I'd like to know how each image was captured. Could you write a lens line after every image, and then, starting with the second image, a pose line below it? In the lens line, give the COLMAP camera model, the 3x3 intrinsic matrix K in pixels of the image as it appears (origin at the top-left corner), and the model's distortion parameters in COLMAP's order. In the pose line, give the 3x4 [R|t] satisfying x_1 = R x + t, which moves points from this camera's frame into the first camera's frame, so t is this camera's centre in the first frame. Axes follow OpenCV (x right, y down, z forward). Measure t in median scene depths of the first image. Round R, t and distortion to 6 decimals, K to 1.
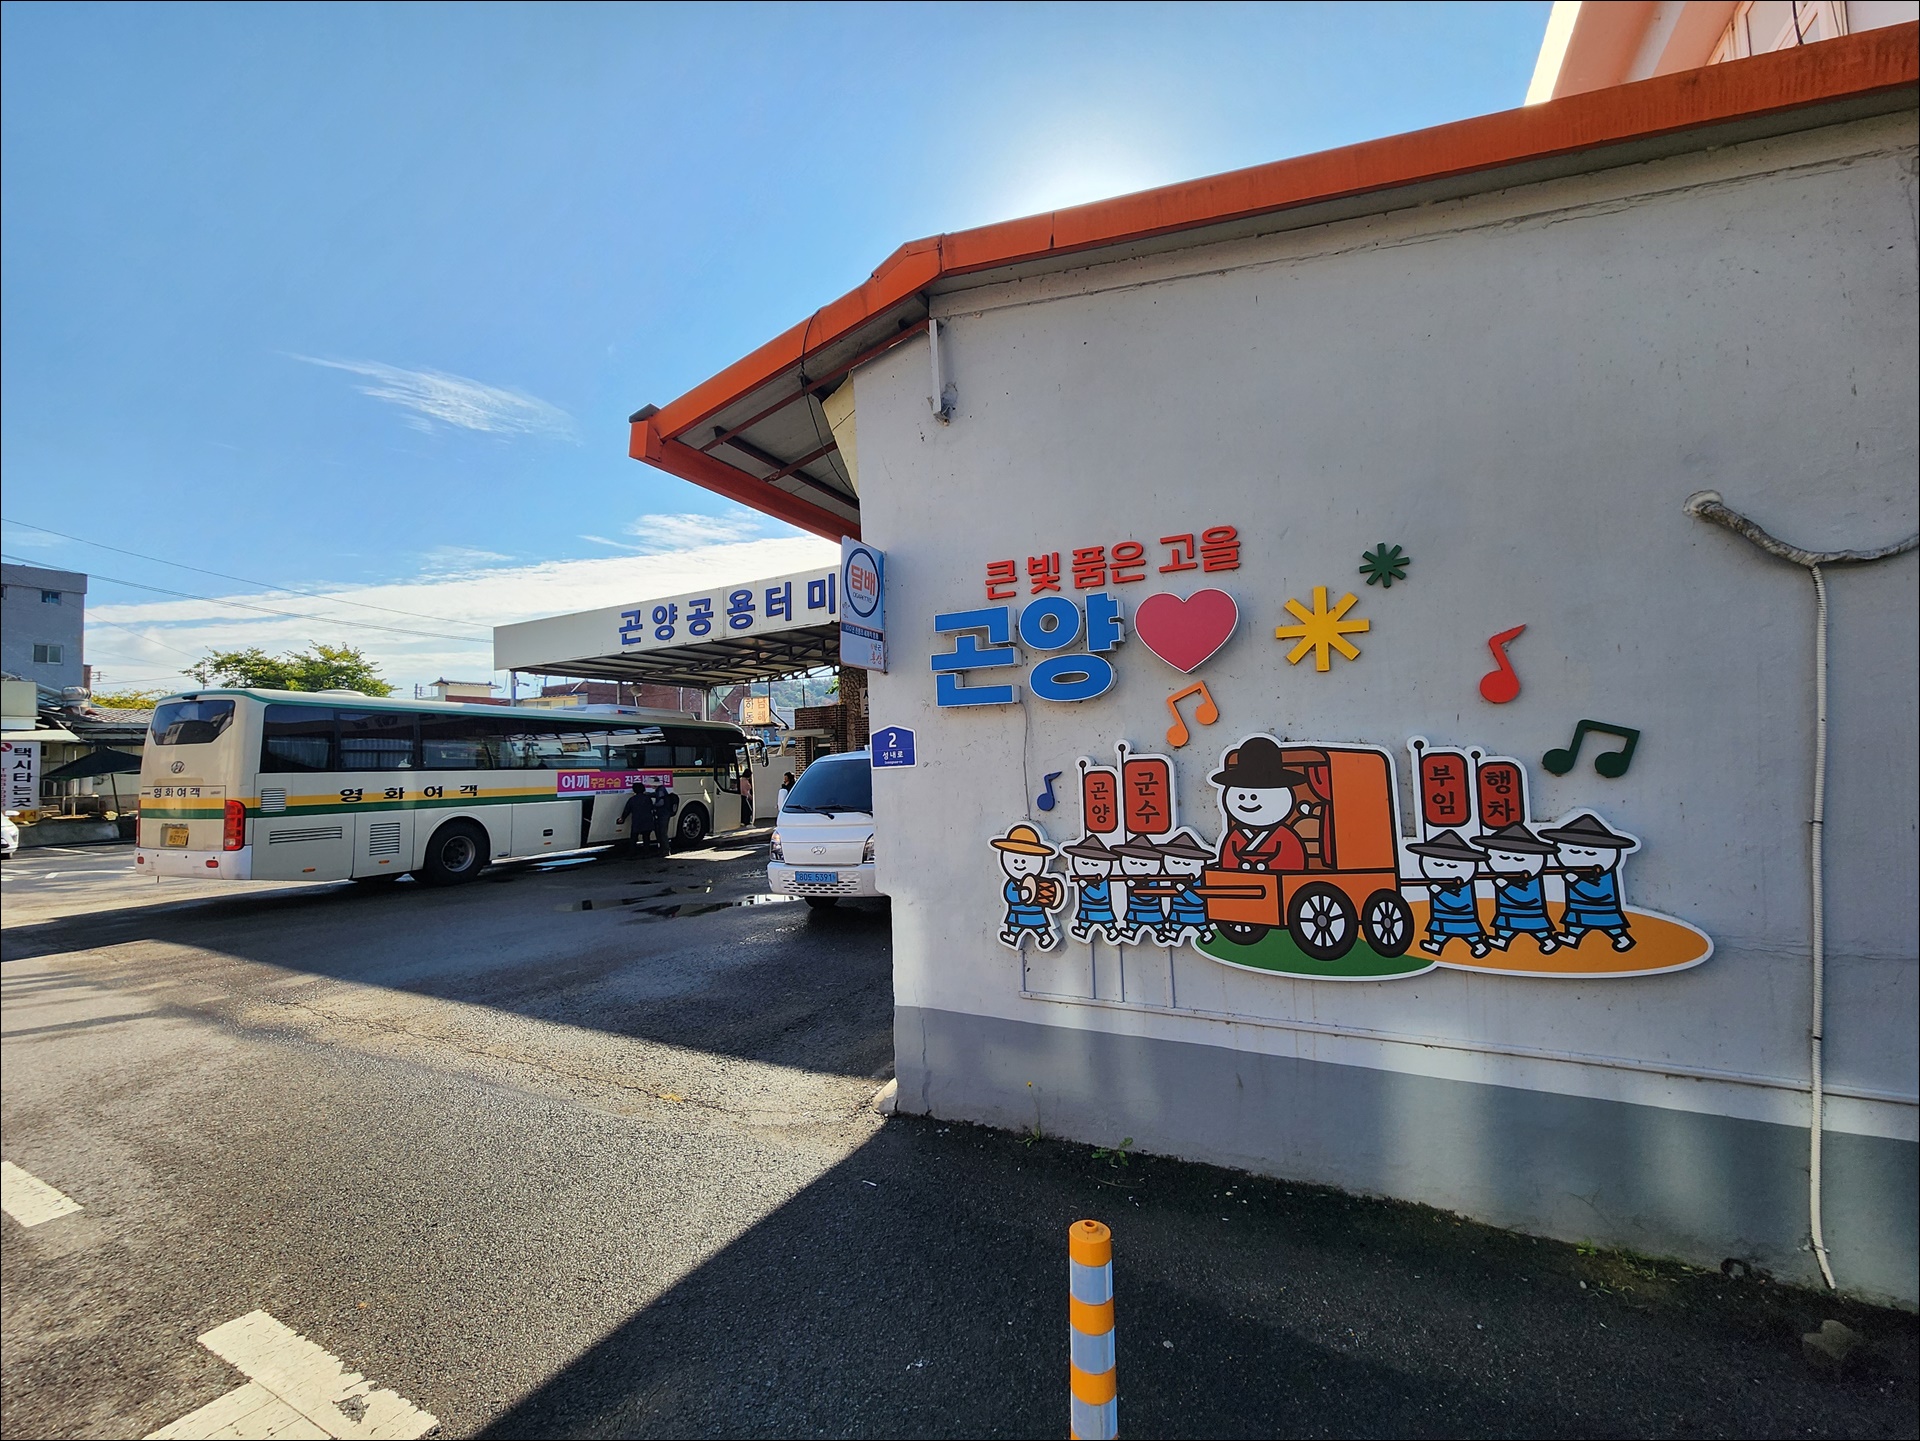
lens RADIAL K [[770.1, 0, 960.0], [0, 770.1, 720.5], [0, 0, 1]] dist [0.000268, 0.000089]
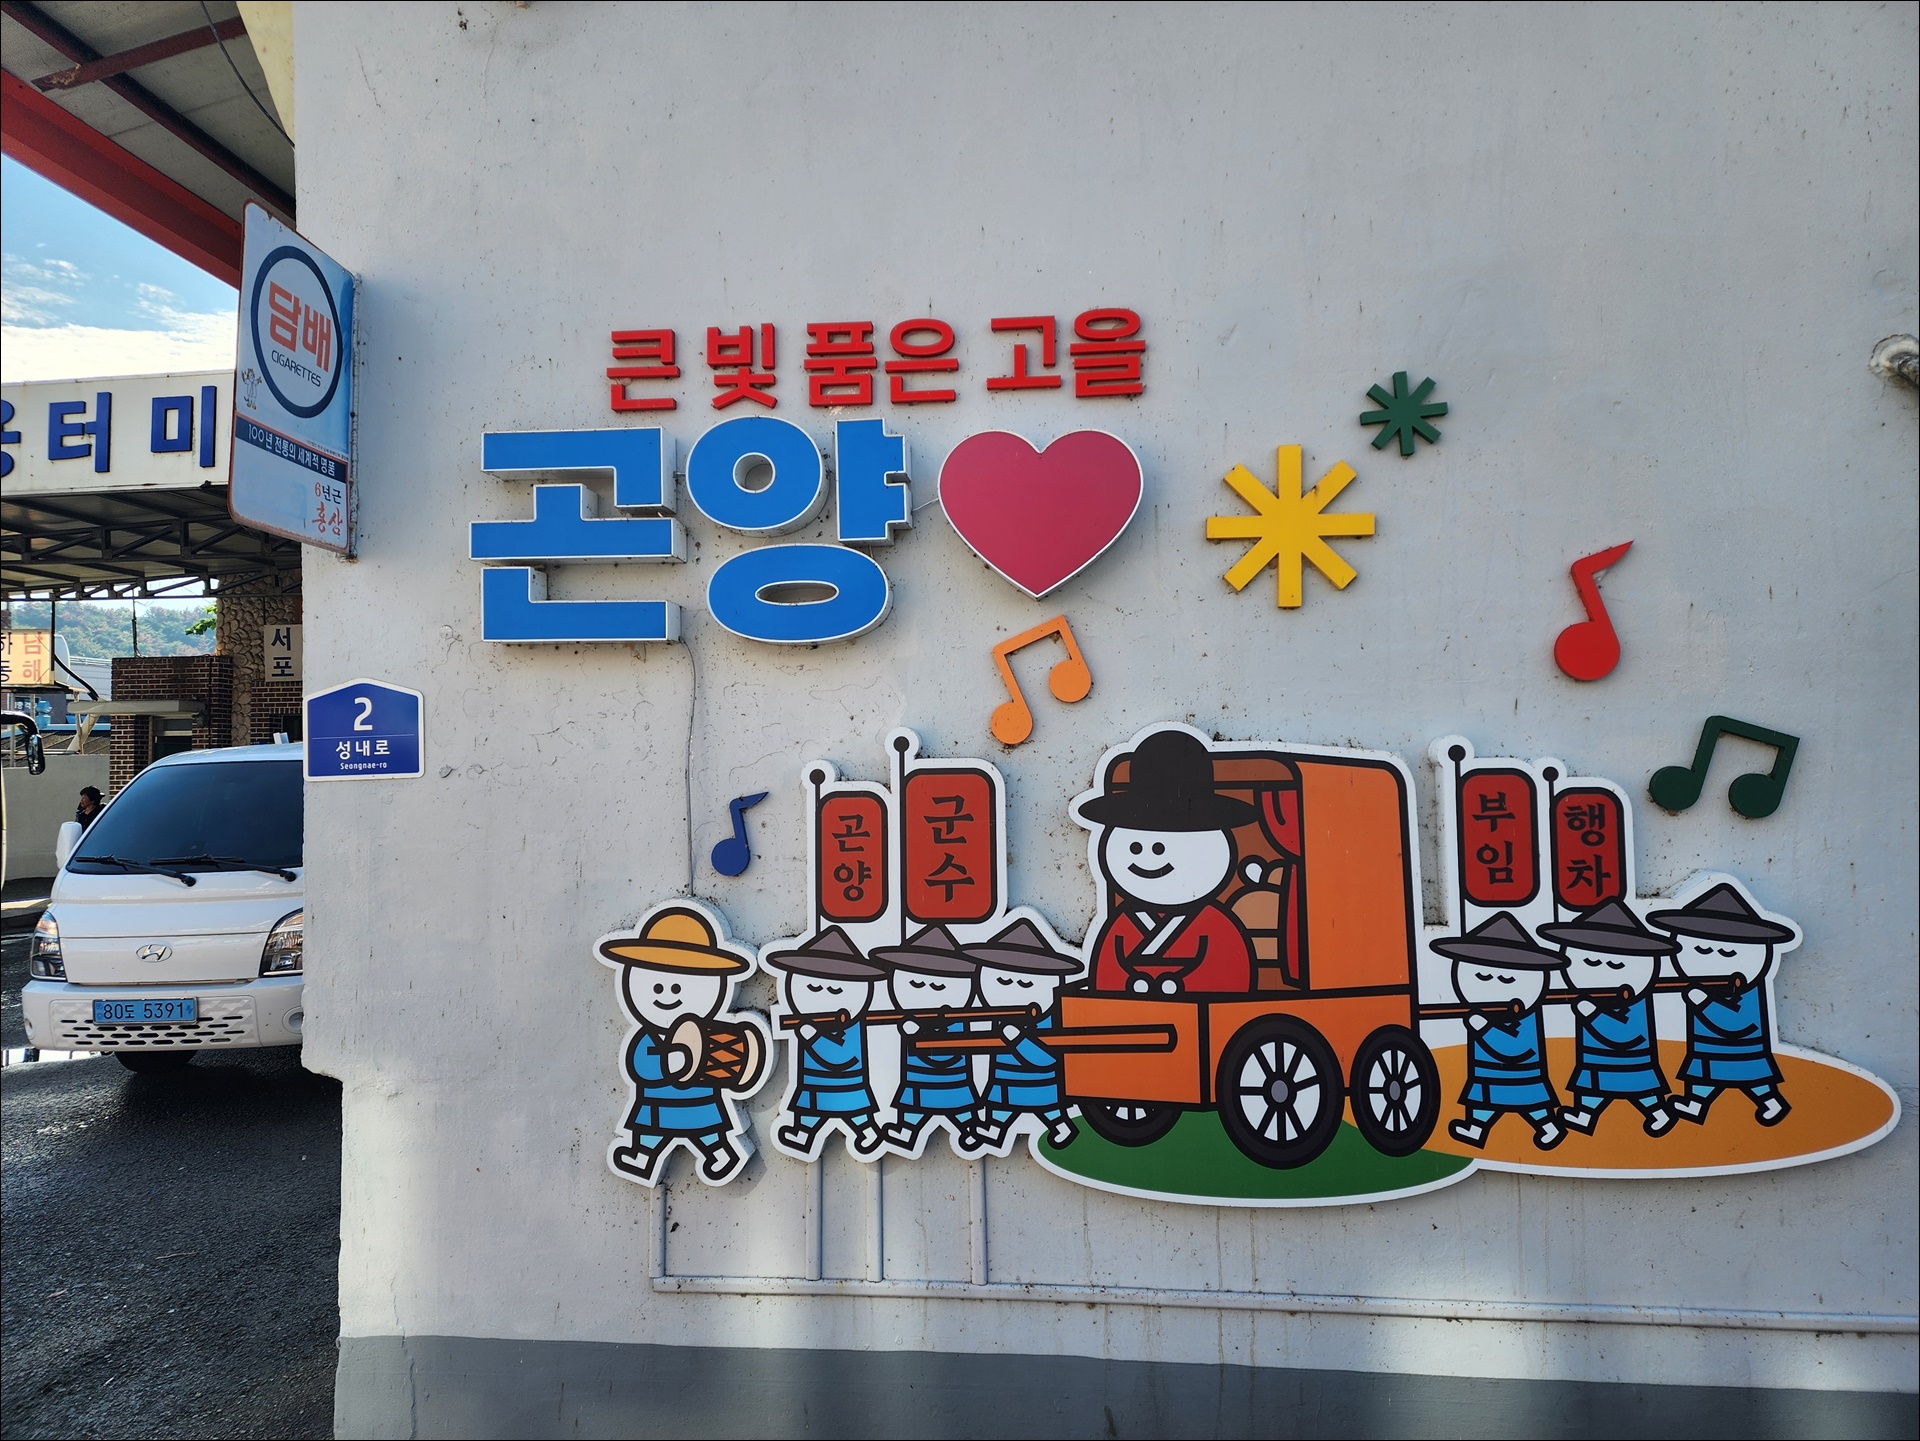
lens RADIAL K [[1273.6, 0, 954.0], [0, 1273.6, 710.6], [0, 0, 1]] dist [0.084803, -0.080375]
pose [[0.934294, 0.037241, 0.354552, -0.042532], [-0.038087, 0.999264, -0.004596, 0.017276], [-0.354463, -0.009210, 0.935025, 0.252327]]
